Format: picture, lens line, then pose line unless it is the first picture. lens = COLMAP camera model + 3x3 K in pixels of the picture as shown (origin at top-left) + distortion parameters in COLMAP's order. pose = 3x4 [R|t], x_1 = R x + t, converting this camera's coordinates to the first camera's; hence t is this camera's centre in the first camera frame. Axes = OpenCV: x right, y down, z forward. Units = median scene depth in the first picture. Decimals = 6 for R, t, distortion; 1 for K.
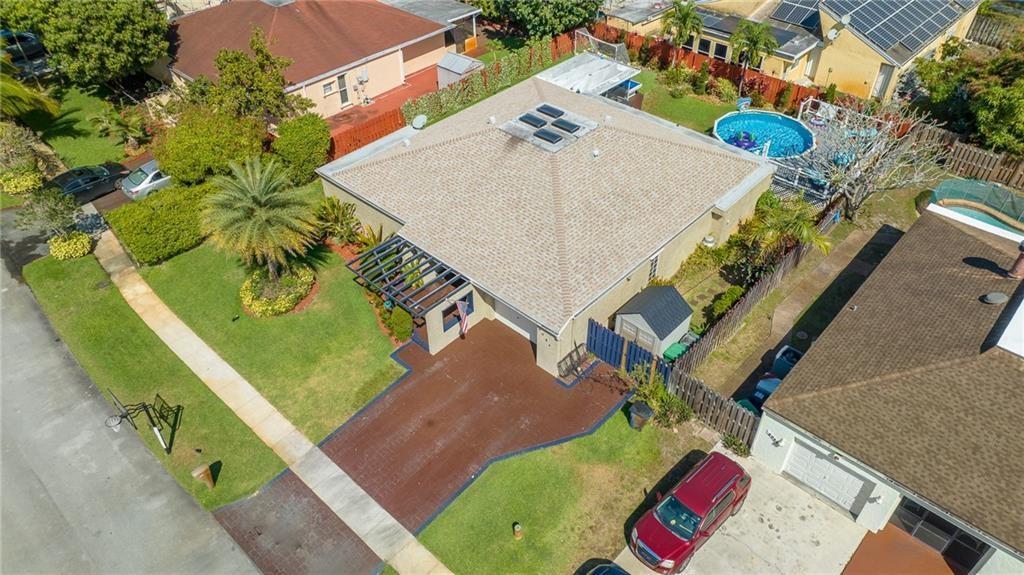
lens RADIAL K [[719.3, 0, 512.1], [0, 719.3, 292.0], [0, 0, 1]] dist [-0.022690, 0.006568]
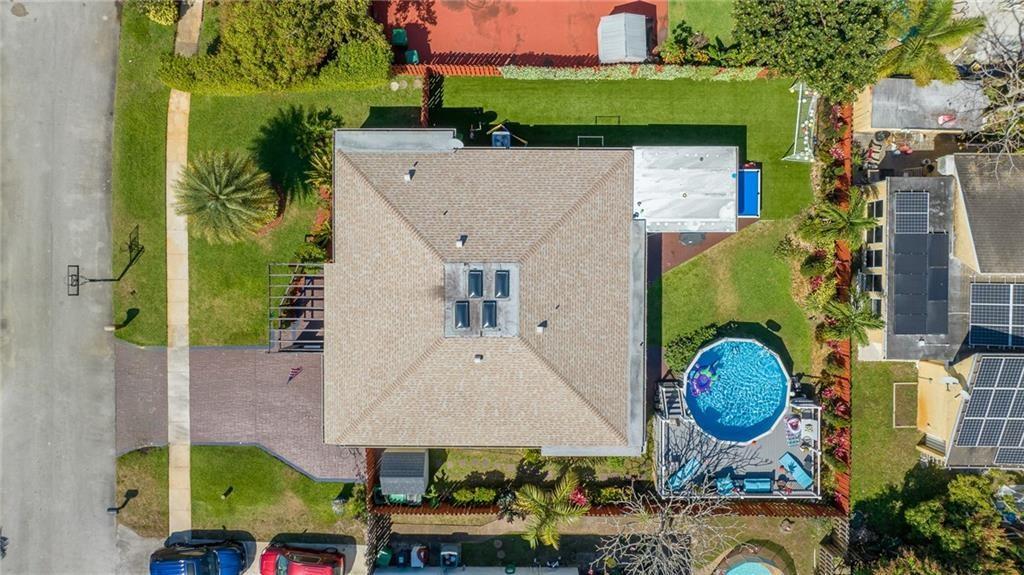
lens RADIAL K [[719.3, 0, 507.7], [0, 719.3, 292.1], [0, 0, 1]] dist [-0.022690, 0.006568]
pose [[0.673737, 0.738767, 0.017370, 0.050422], [-0.483590, 0.423004, 0.766295, -1.020935], [0.558766, -0.524682, 0.642253, 0.370667]]
